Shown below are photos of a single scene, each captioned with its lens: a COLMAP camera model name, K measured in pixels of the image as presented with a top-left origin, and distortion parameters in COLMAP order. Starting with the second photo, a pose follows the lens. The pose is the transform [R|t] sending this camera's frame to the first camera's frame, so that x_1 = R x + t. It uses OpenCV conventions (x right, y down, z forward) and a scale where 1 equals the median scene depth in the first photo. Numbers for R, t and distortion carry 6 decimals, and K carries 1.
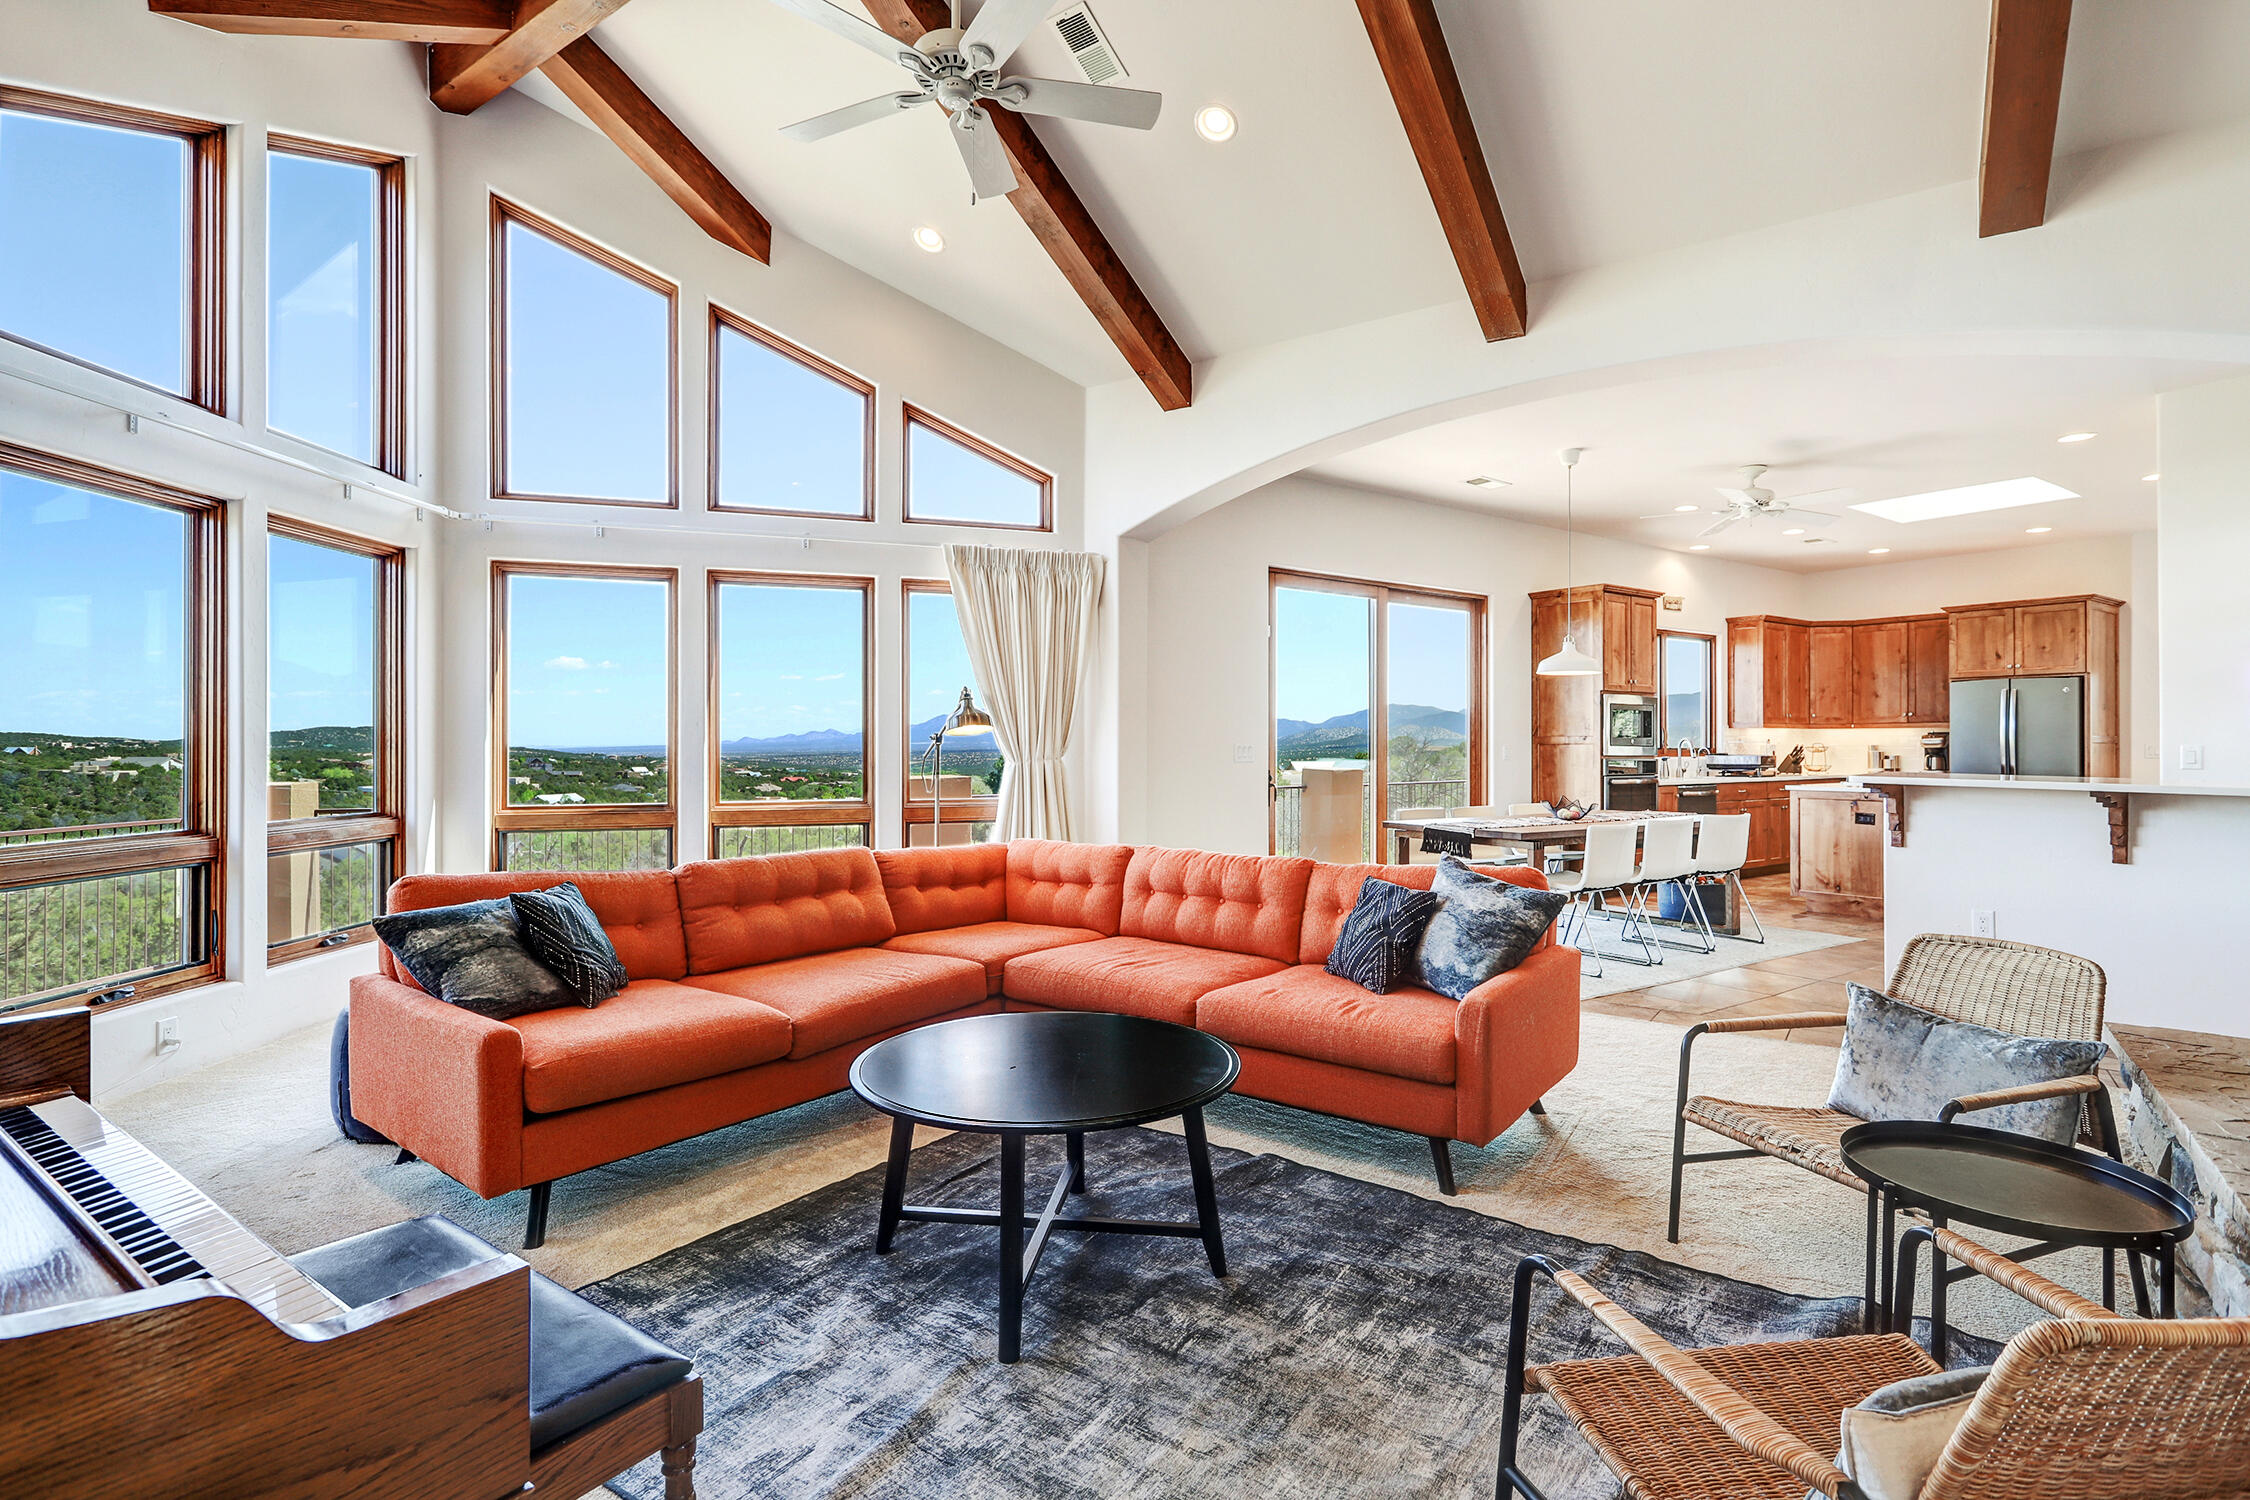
lens RADIAL K [[1155.5, 0, 1024.3], [0, 1155.5, 747.4], [0, 0, 1]] dist [-0.017821, 0.000216]
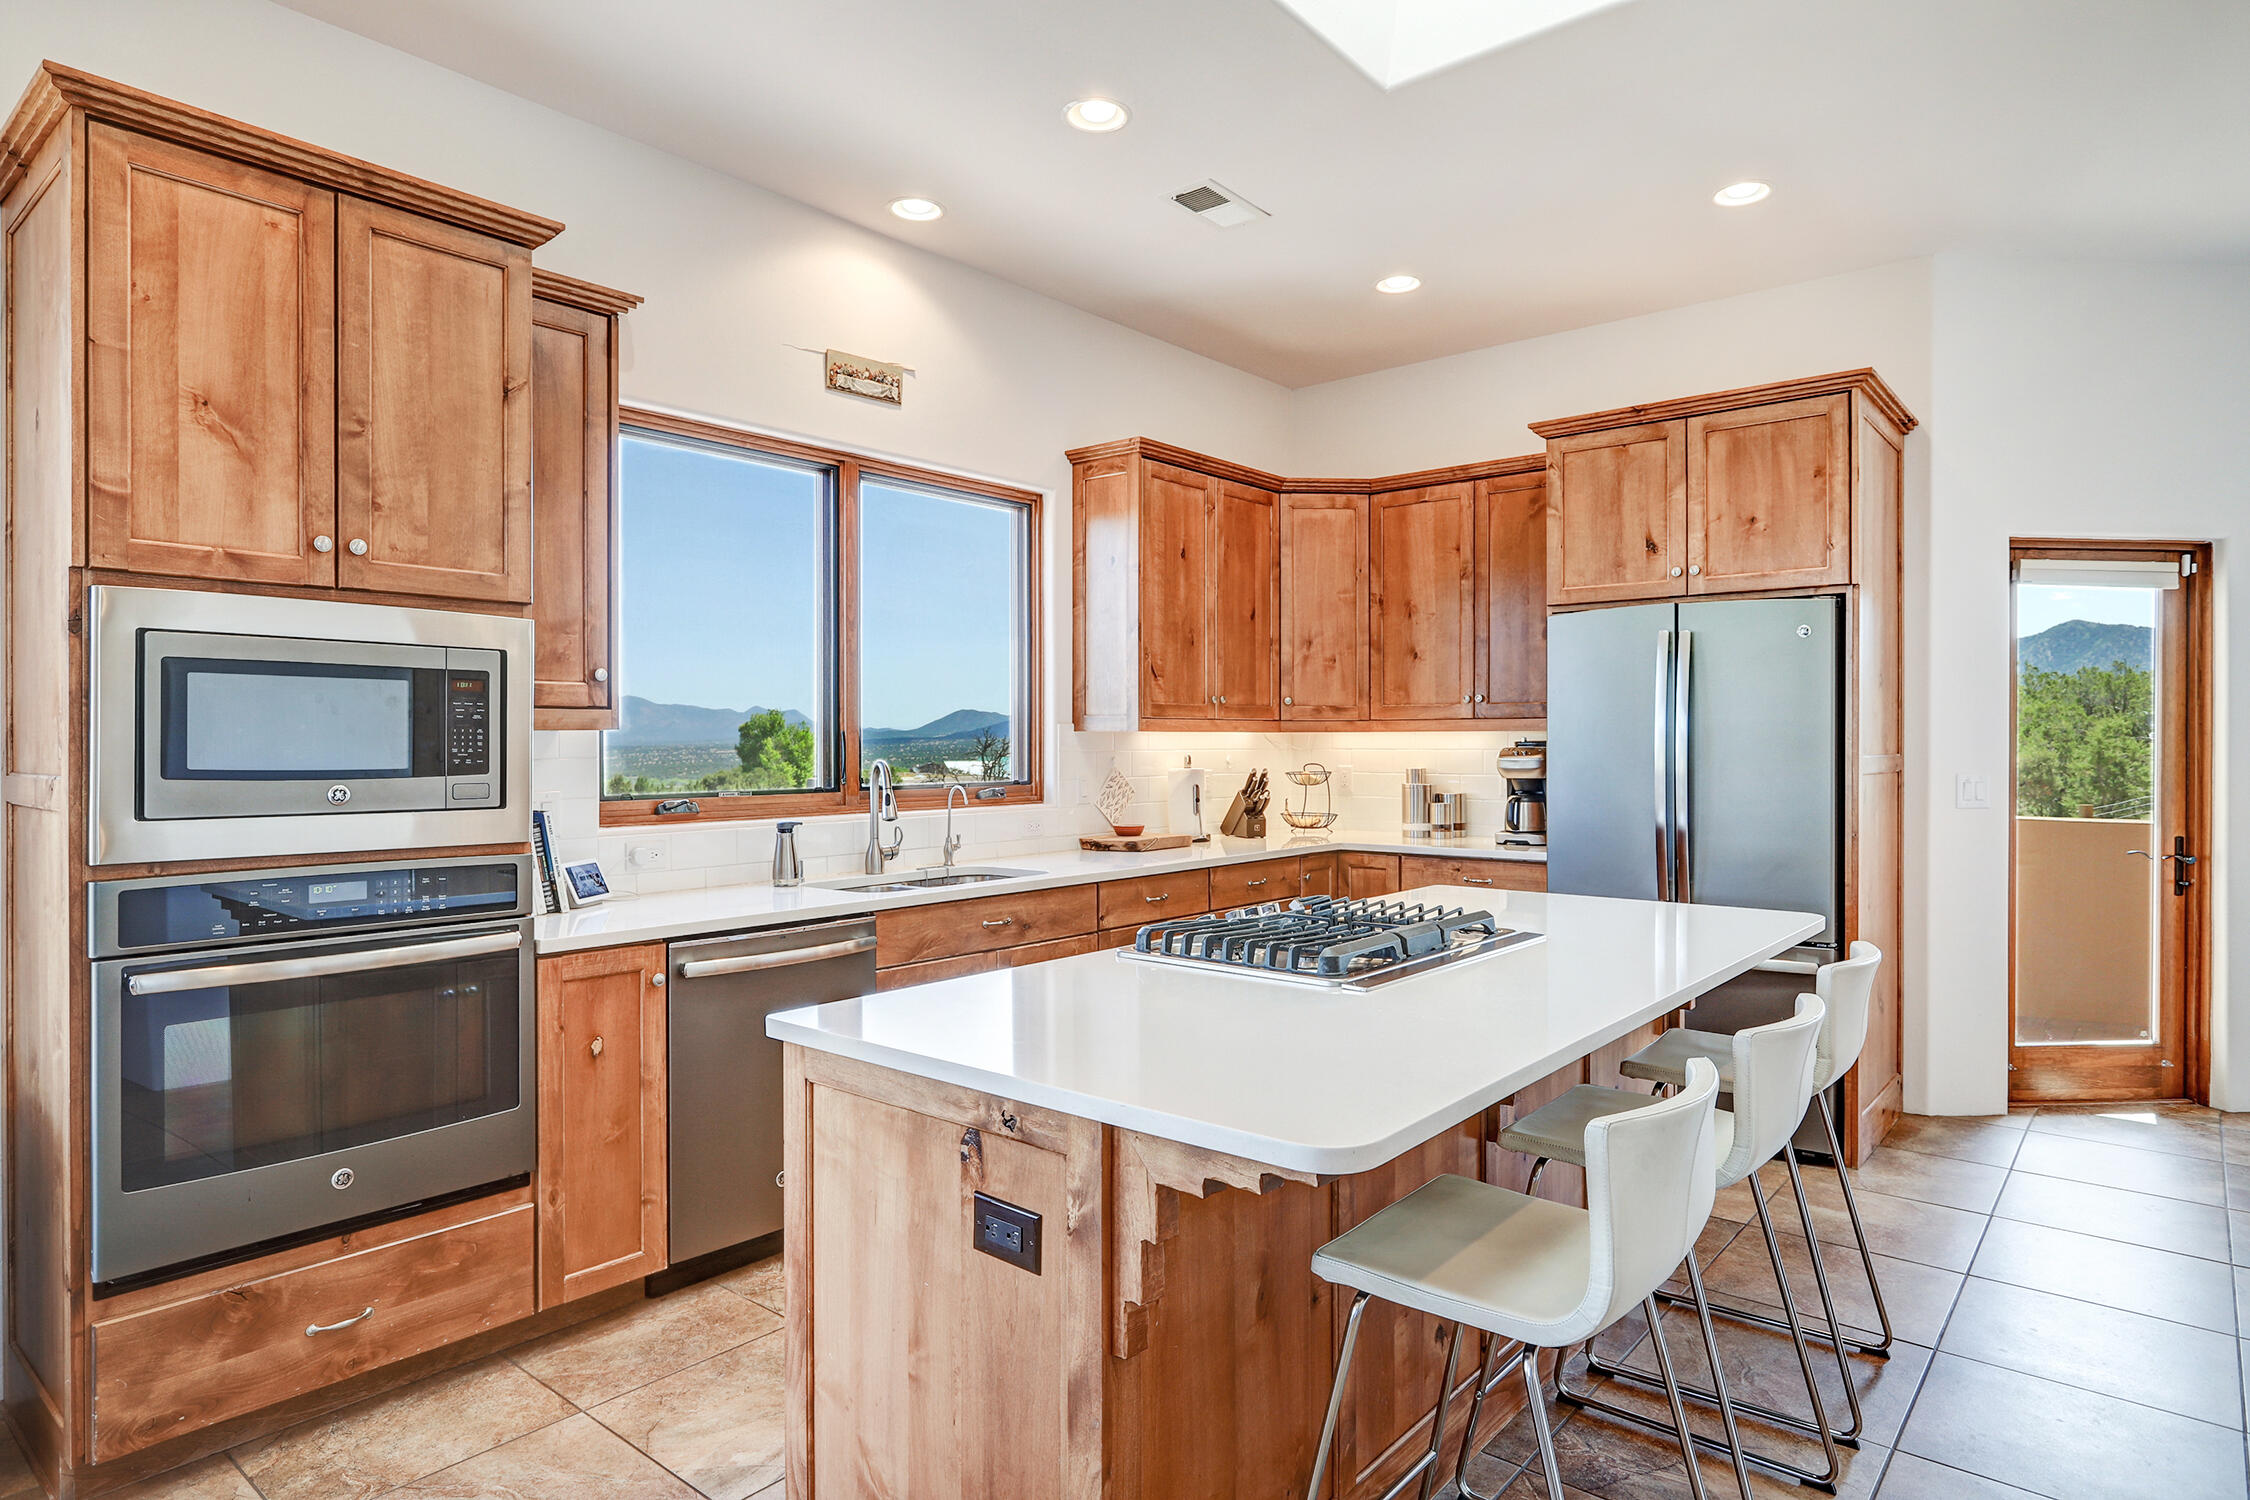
lens RADIAL K [[1288.3, 0, 1125.0], [0, 1288.3, 750.0], [0, 0, 1]] dist [-0.002660, -0.001016]
pose [[0.955655, -0.005963, 0.294427, 0.509152], [0.003896, 0.999963, 0.007607, -0.013999], [-0.294461, -0.006122, 0.955644, 0.583051]]
